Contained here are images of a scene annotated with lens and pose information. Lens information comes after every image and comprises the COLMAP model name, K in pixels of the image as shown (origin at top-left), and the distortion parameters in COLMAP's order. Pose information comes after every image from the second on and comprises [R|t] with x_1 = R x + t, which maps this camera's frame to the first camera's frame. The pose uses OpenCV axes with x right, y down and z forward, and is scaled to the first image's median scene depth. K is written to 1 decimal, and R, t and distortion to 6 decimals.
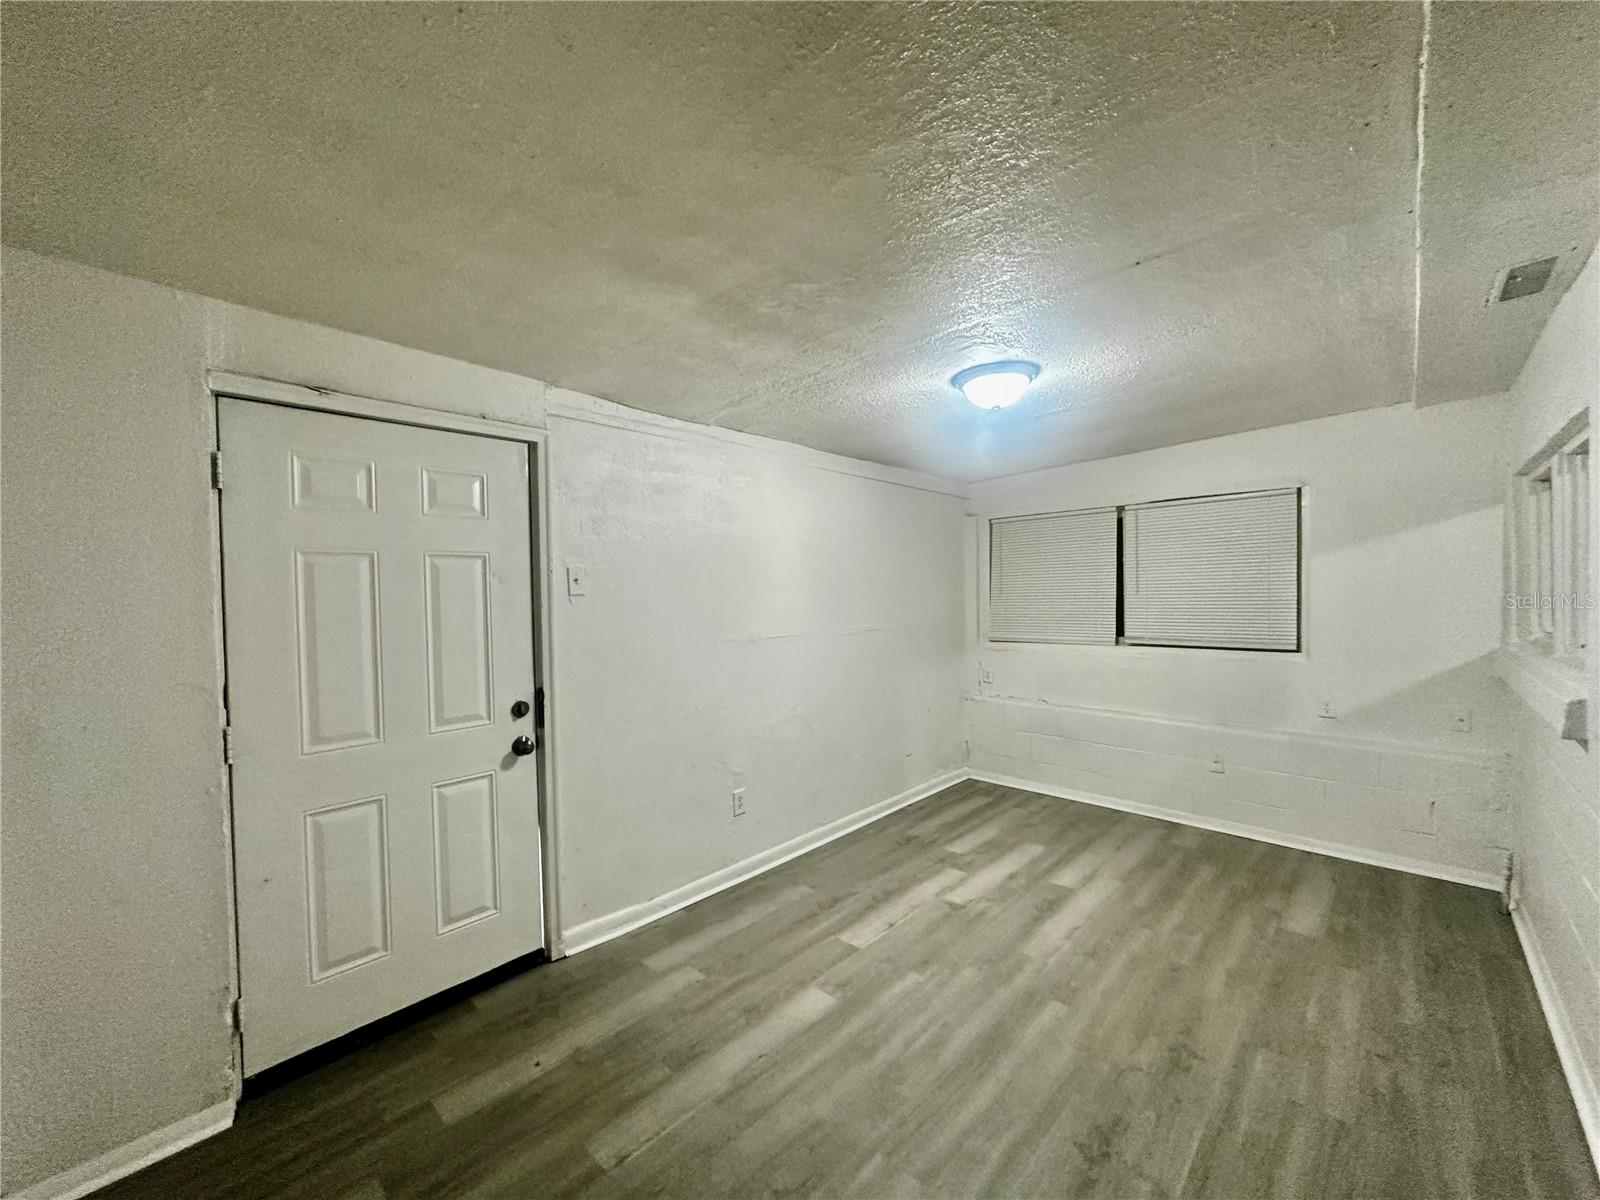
lens RADIAL K [[642.9, 0, 800.0], [0, 642.9, 600.0], [0, 0, 1]] dist [0.000043, -0.000067]
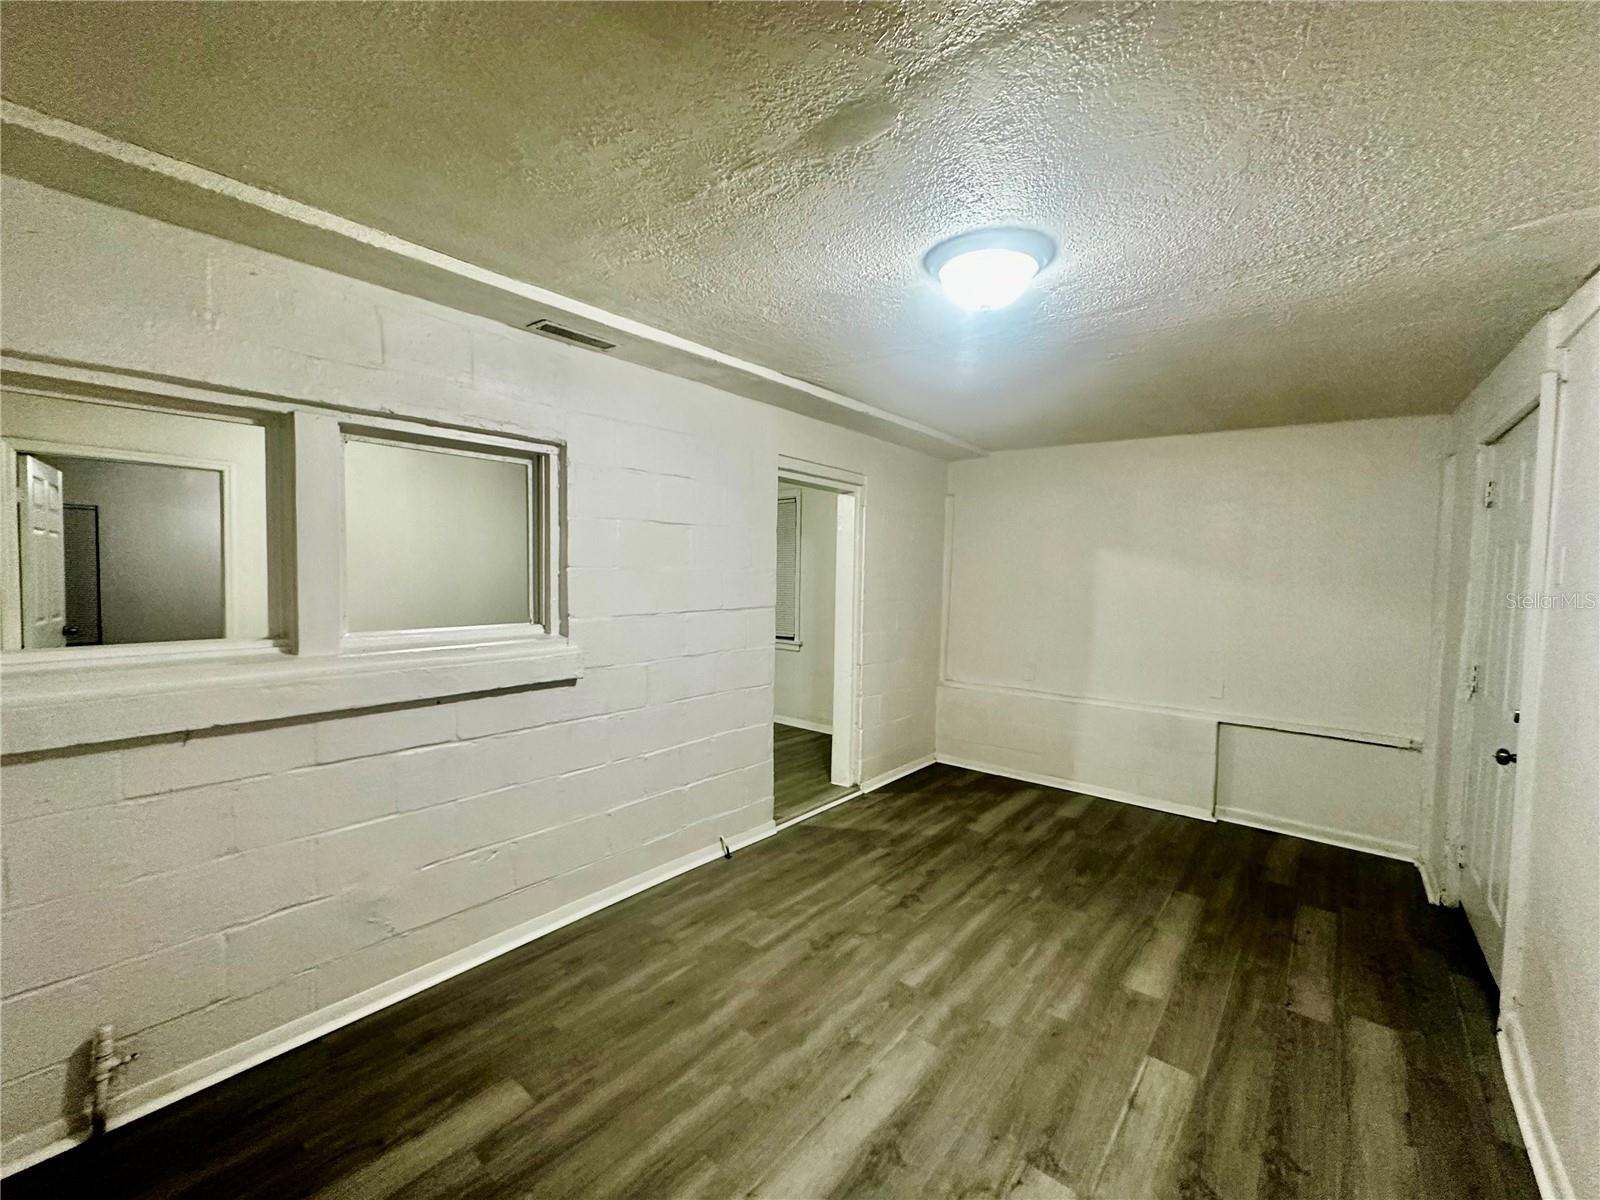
lens RADIAL K [[642.9, 0, 800.0], [0, 642.9, 600.0], [0, 0, 1]] dist [0.000043, -0.000067]
pose [[-0.998758, 0.000080, -0.049828, 0.606325], [-0.003199, 0.997833, 0.065718, -0.041099], [0.049726, 0.065796, -0.996593, 1.909060]]
